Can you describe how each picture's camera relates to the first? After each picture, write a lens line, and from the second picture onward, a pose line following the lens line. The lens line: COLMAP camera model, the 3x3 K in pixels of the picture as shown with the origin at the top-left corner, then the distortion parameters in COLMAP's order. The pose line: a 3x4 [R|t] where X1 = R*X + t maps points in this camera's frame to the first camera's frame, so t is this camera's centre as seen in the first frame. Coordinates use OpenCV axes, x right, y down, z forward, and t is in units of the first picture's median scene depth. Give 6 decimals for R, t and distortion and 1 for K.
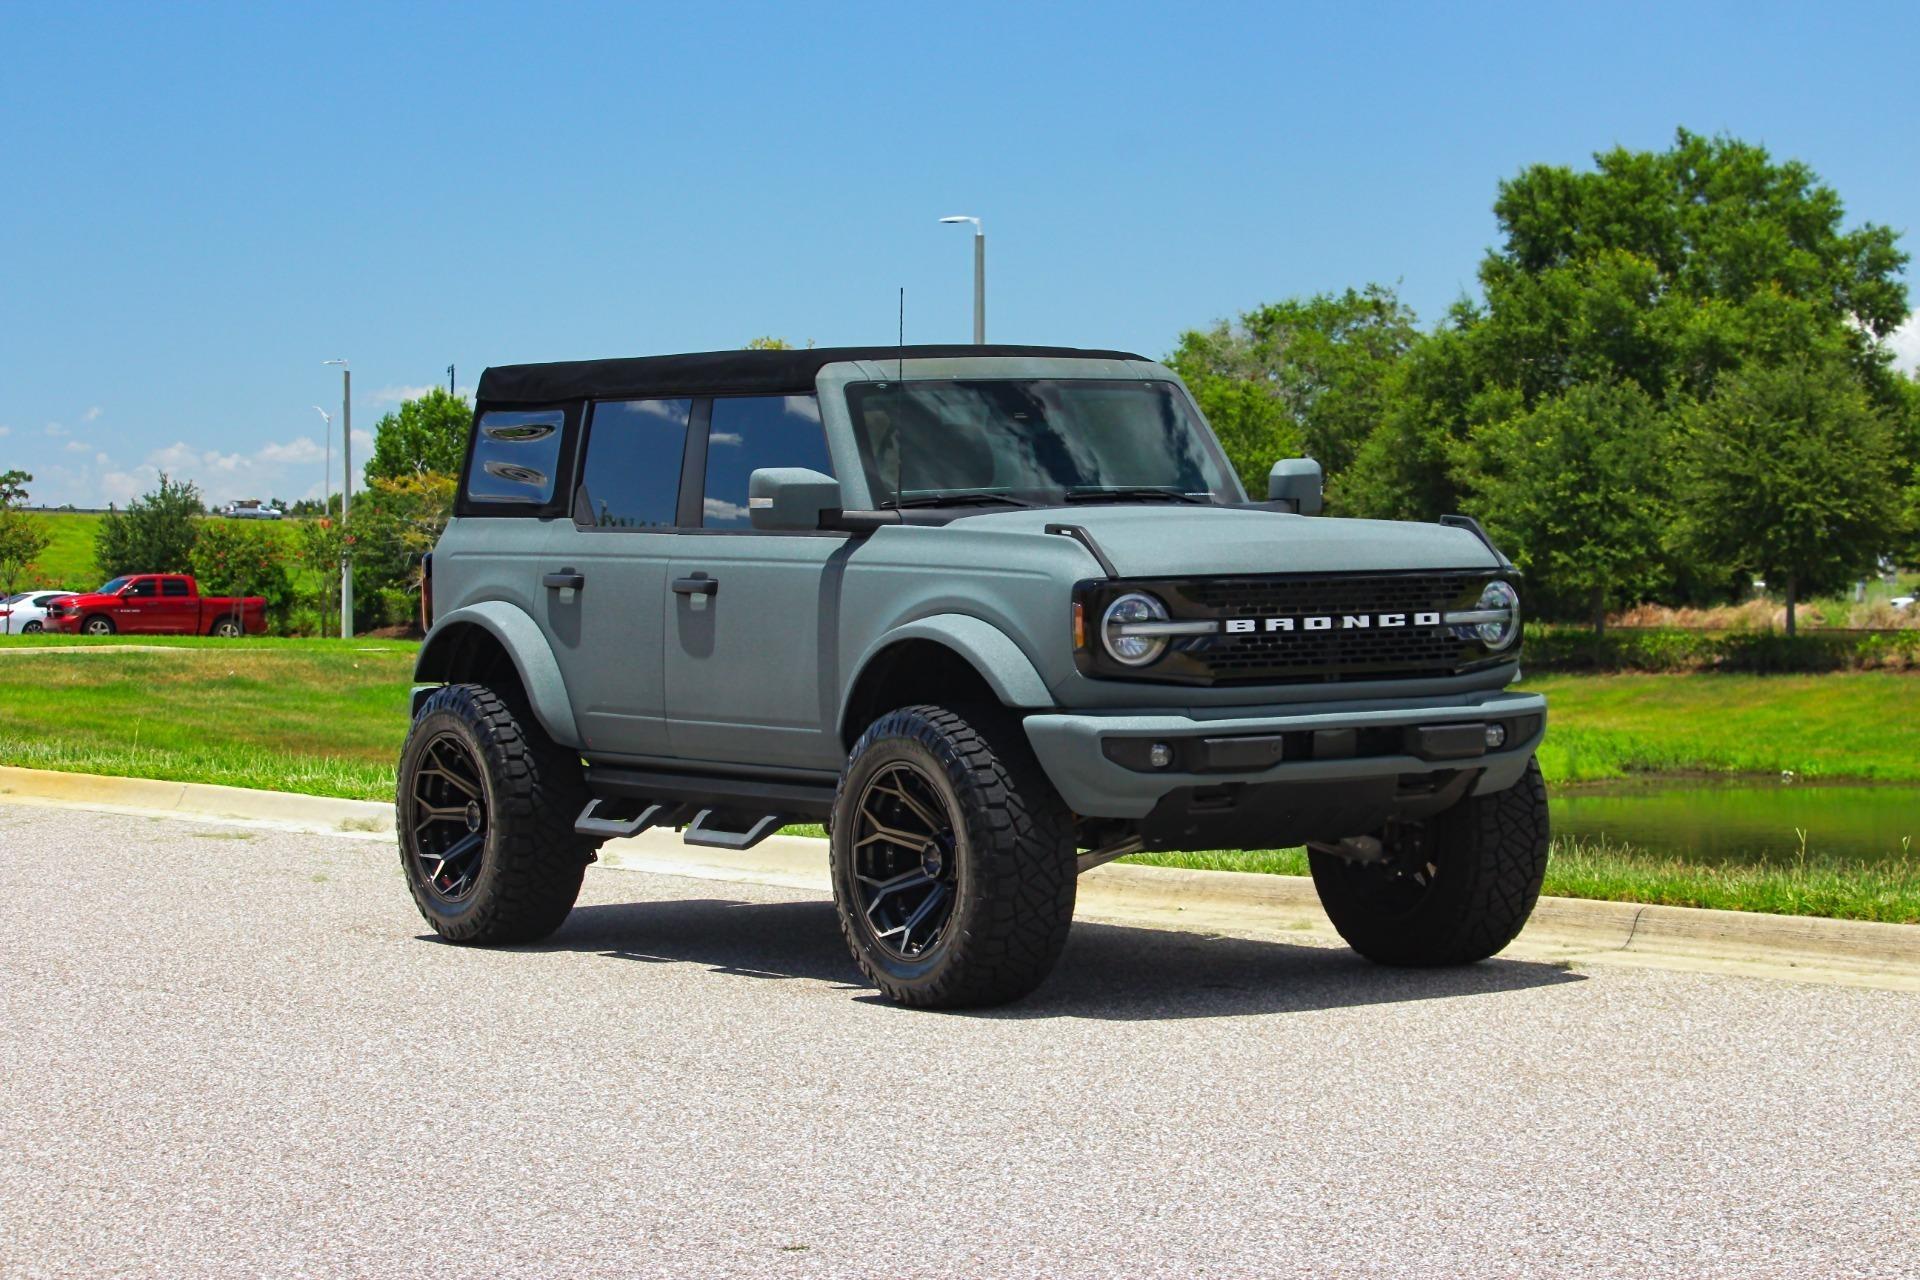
lens RADIAL K [[4834.2, 0, 1048.2], [0, 4834.2, 645.1], [0, 0, 1]] dist [-0.424955, -0.070958]
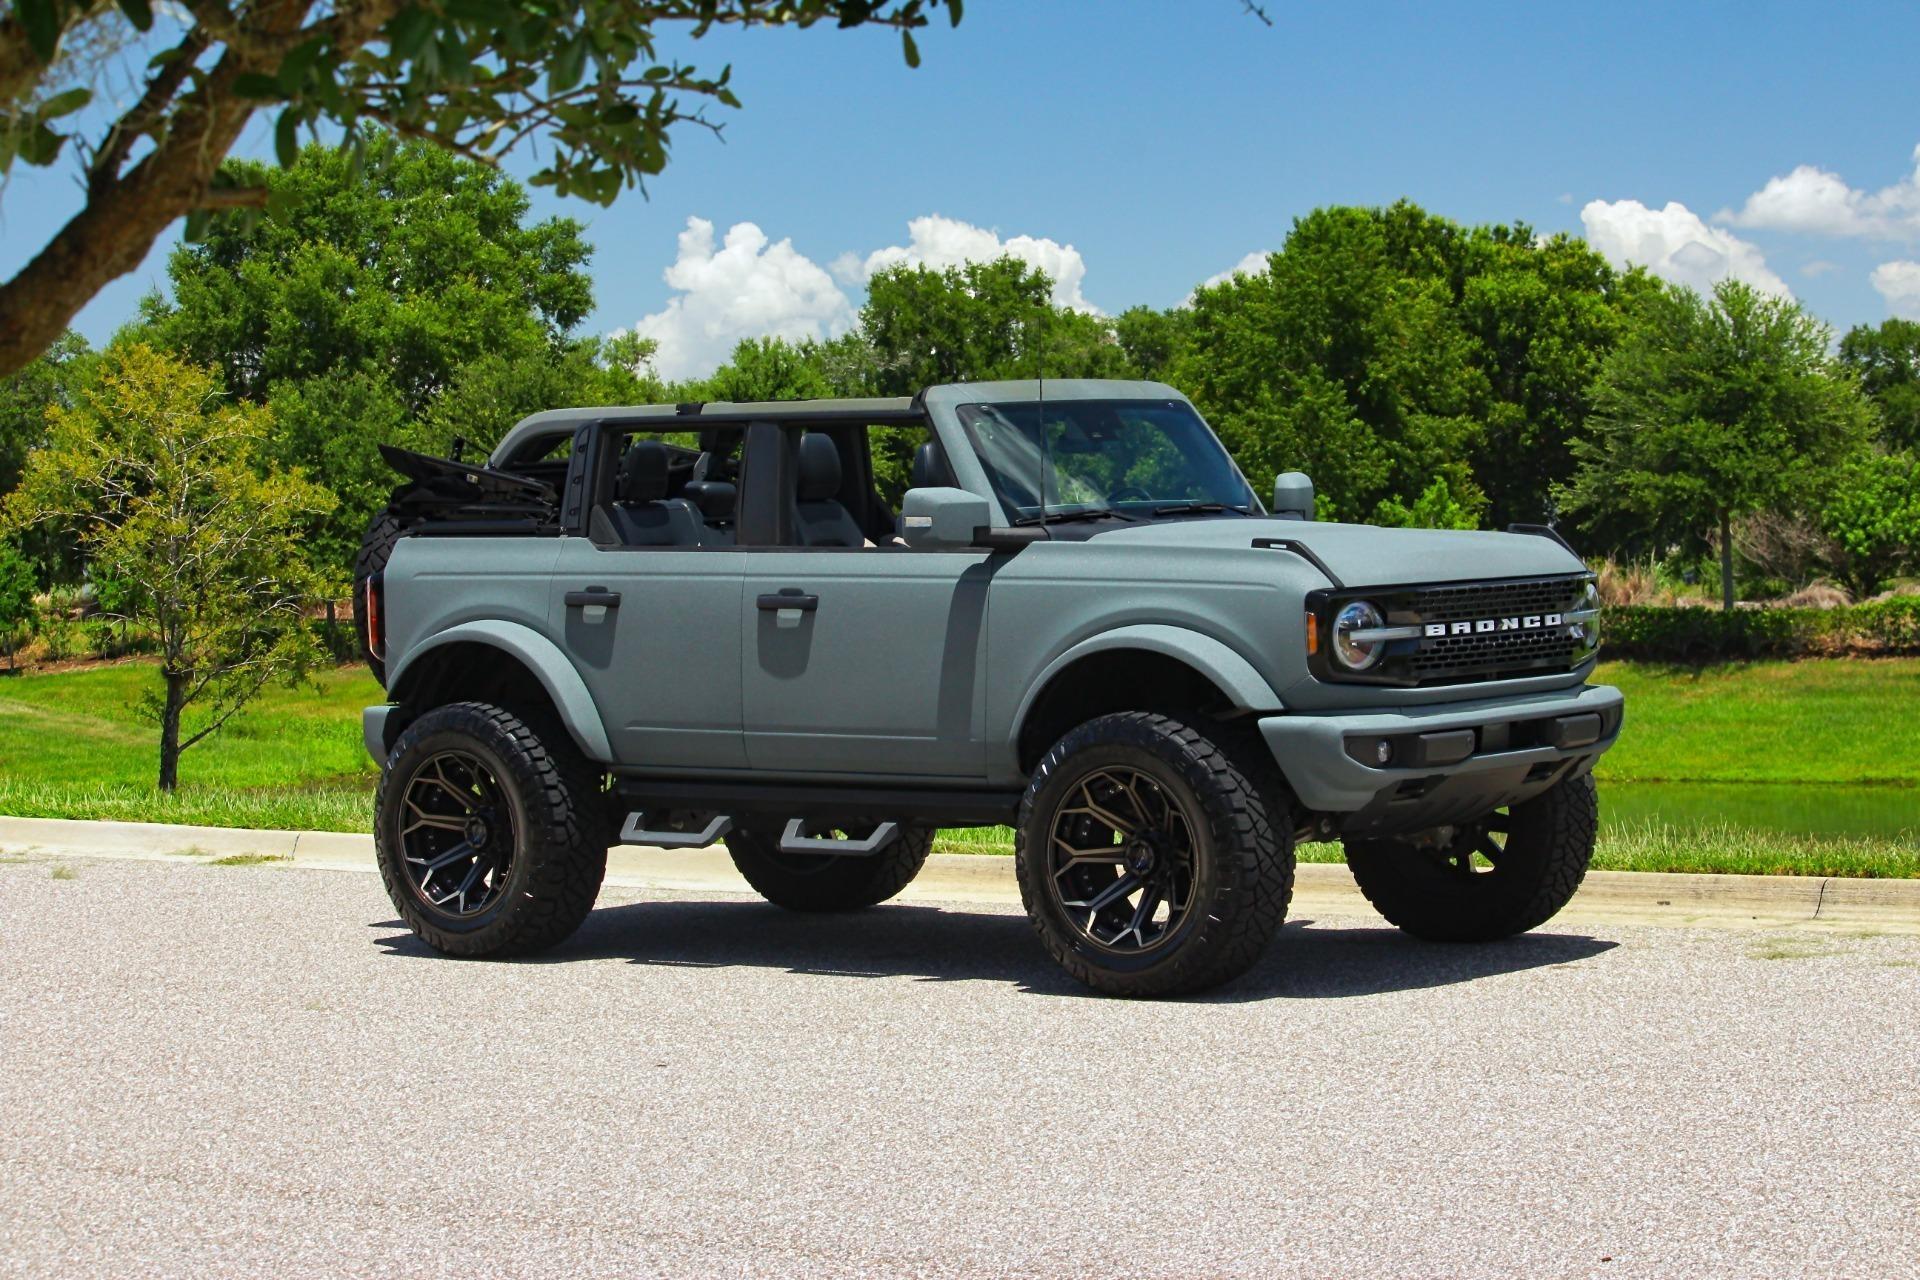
lens RADIAL K [[4729.6, 0, 1235.2], [0, 4729.6, 641.5], [0, 0, 1]] dist [-0.041895, -0.210109]
pose [[0.941123, -0.021788, 0.337360, -0.341017], [0.020957, 0.999762, 0.006107, -0.008374], [-0.337413, 0.001322, 0.941356, 0.013946]]
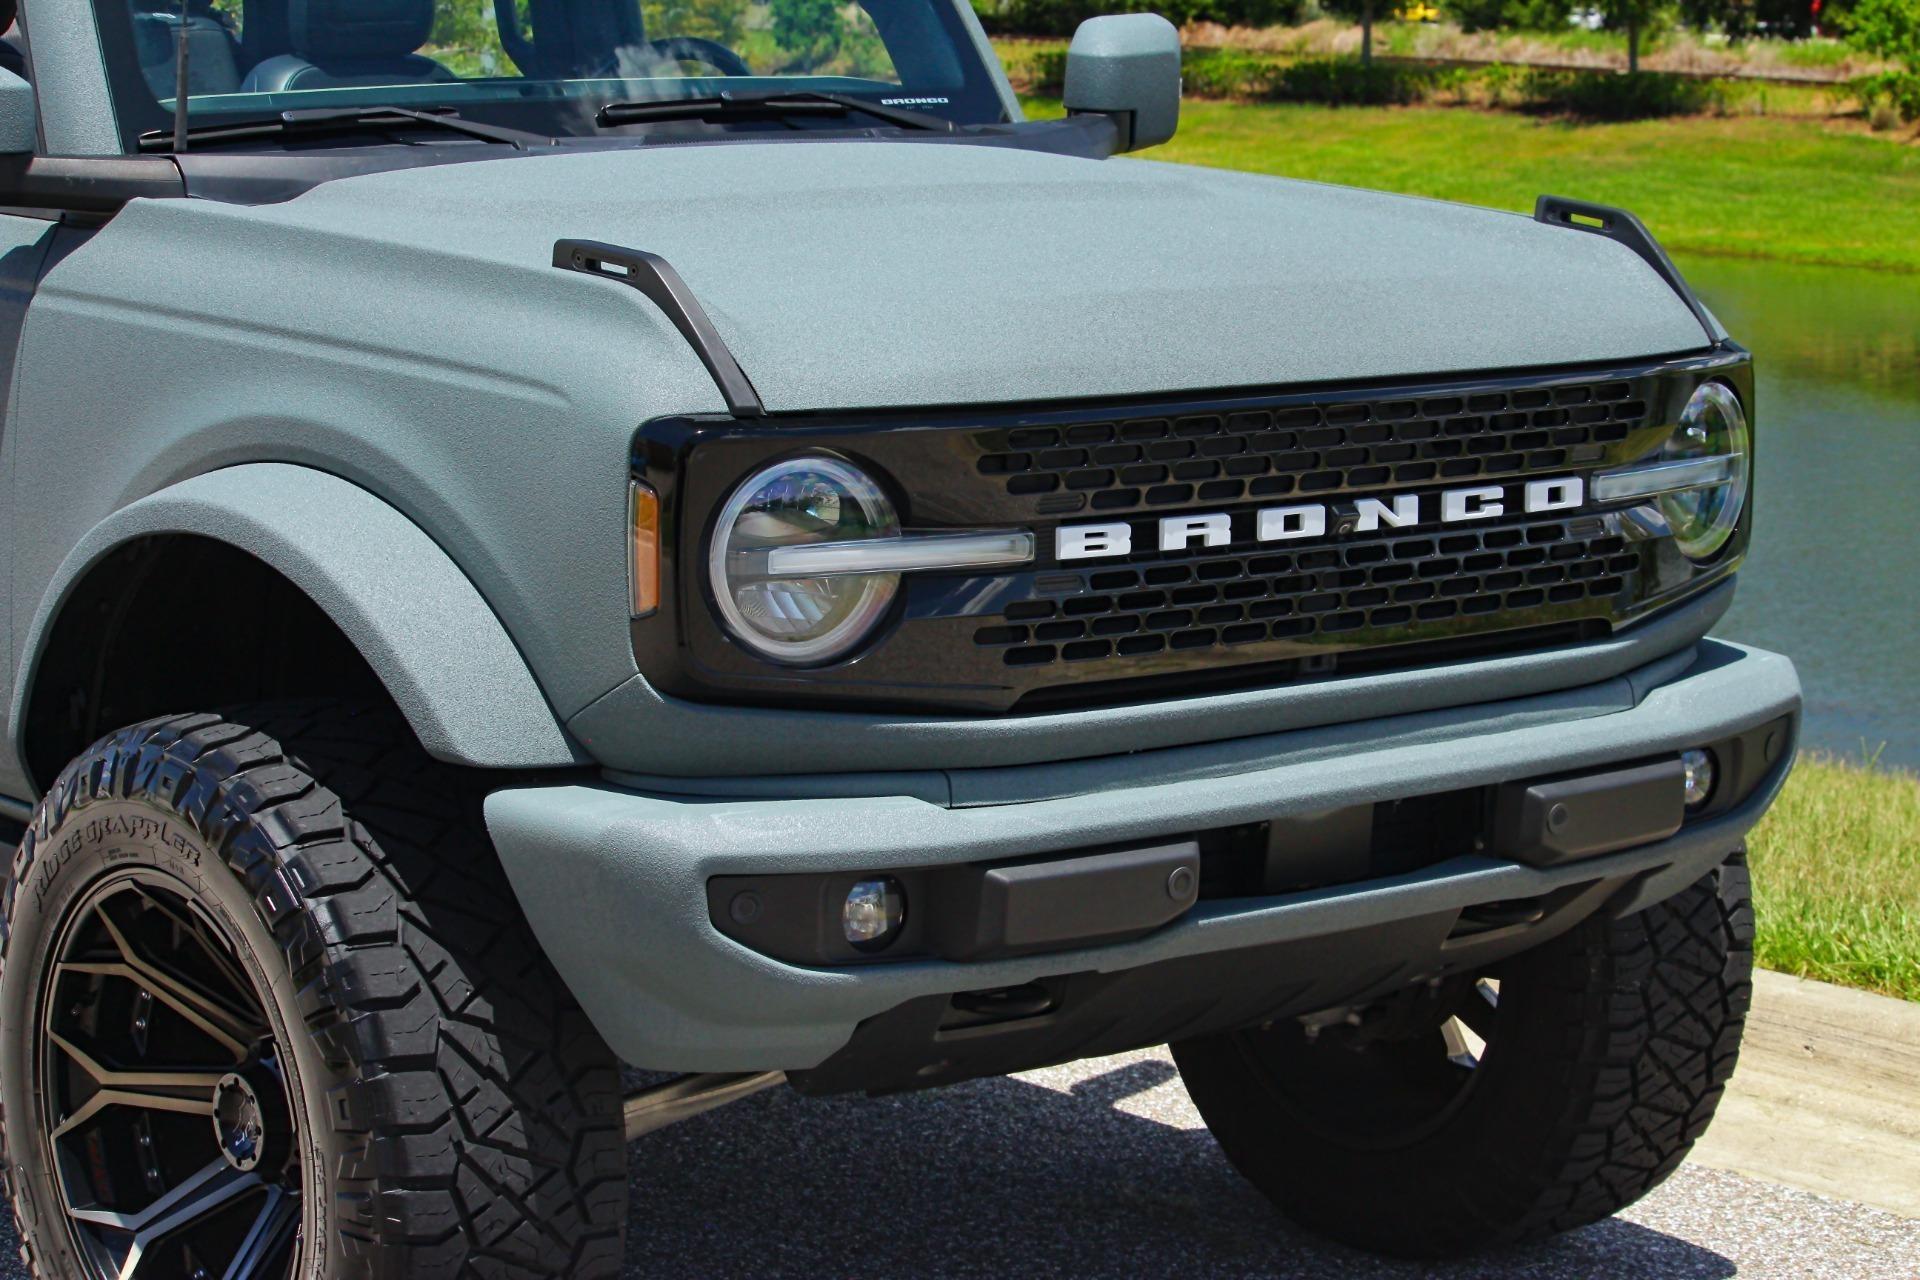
lens RADIAL K [[4815.5, 0, 960.0], [0, 4815.5, 640.0], [0, 0, 1]] dist [-0.398920, 0.036312]
pose [[0.996267, 0.015277, 0.084964, -0.000359], [-0.025869, 0.991820, 0.124993, -0.038925], [-0.082360, -0.126724, 0.988513, 0.609854]]
